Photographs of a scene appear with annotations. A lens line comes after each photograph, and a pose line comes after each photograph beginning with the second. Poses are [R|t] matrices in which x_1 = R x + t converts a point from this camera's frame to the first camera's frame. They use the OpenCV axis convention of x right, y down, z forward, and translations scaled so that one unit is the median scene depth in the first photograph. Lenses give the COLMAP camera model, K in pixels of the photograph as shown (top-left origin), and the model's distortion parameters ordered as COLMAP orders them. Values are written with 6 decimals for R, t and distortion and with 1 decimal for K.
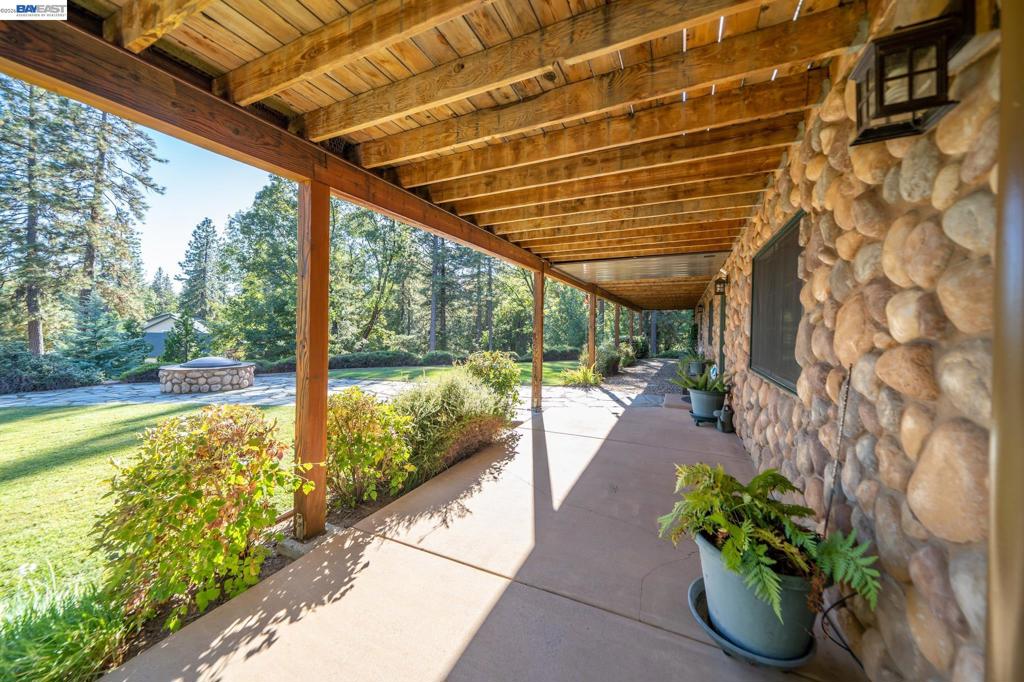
lens RADIAL K [[378.9, 0, 493.4], [0, 378.9, 326.6], [0, 0, 1]] dist [0.000599, 0.000046]
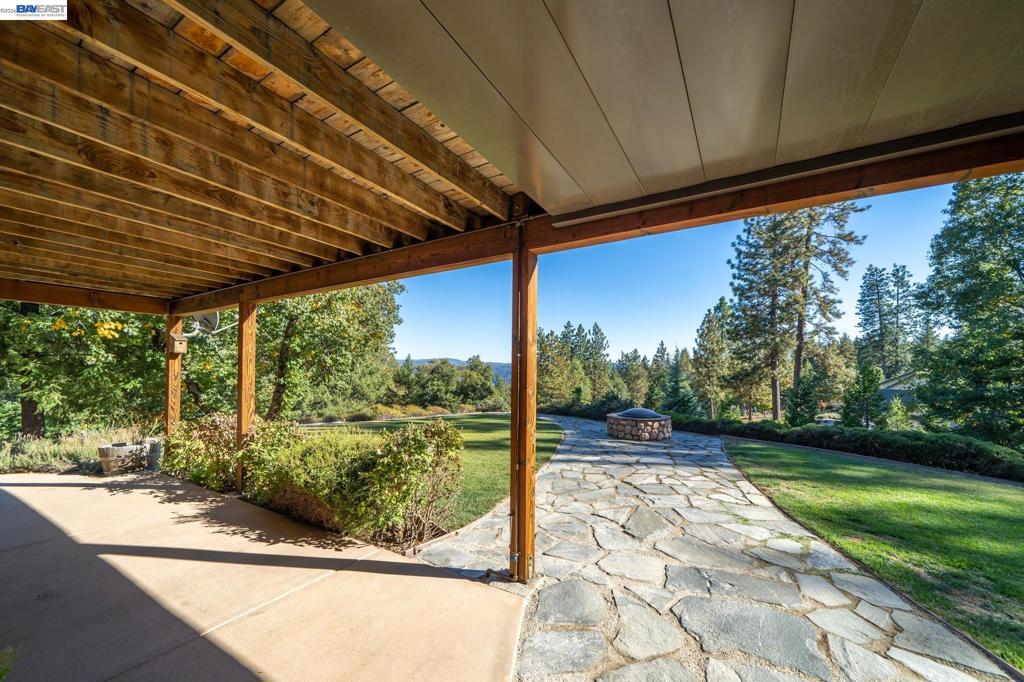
lens RADIAL K [[379.1, 0, 533.3], [0, 379.1, 373.1], [0, 0, 1]] dist [0.001455, 0.000070]
pose [[-0.052286, -0.019168, -0.998448, 0.394911], [-0.009293, 0.999782, -0.018707, 0.000865], [0.998589, 0.008300, -0.052452, 0.772355]]
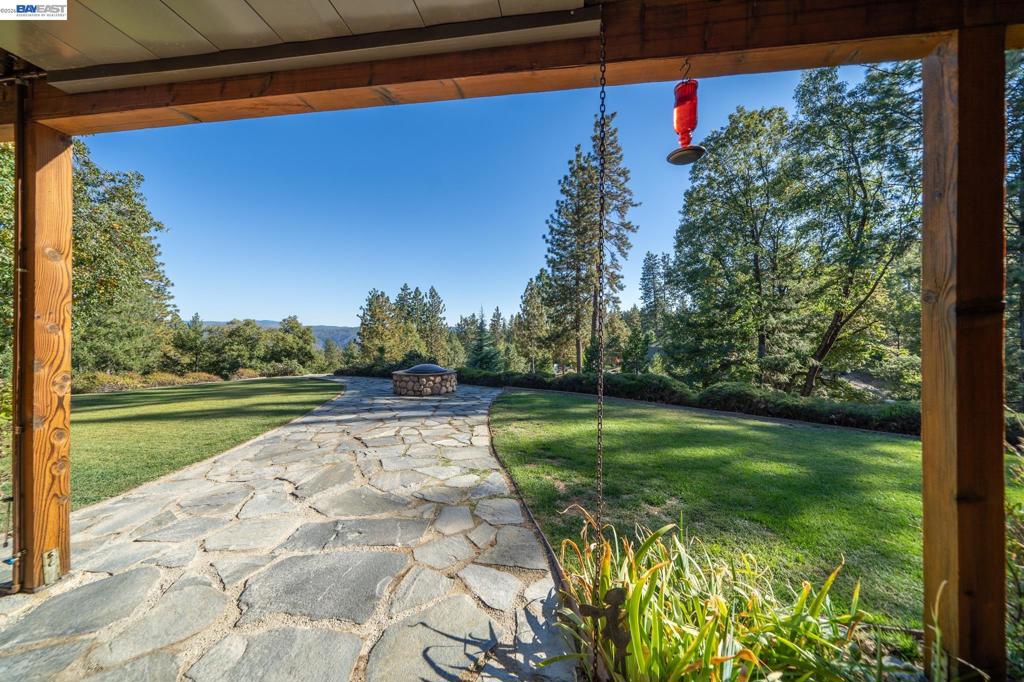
lens RADIAL K [[366.4, 0, 521.9], [0, 366.4, 341.4], [0, 0, 1]] dist [0.001412, 0.000198]
pose [[0.322576, -0.008673, -0.946504, 0.377148], [0.002329, 0.999962, -0.008369, 0.023945], [0.946541, 0.000496, 0.322584, 0.949804]]
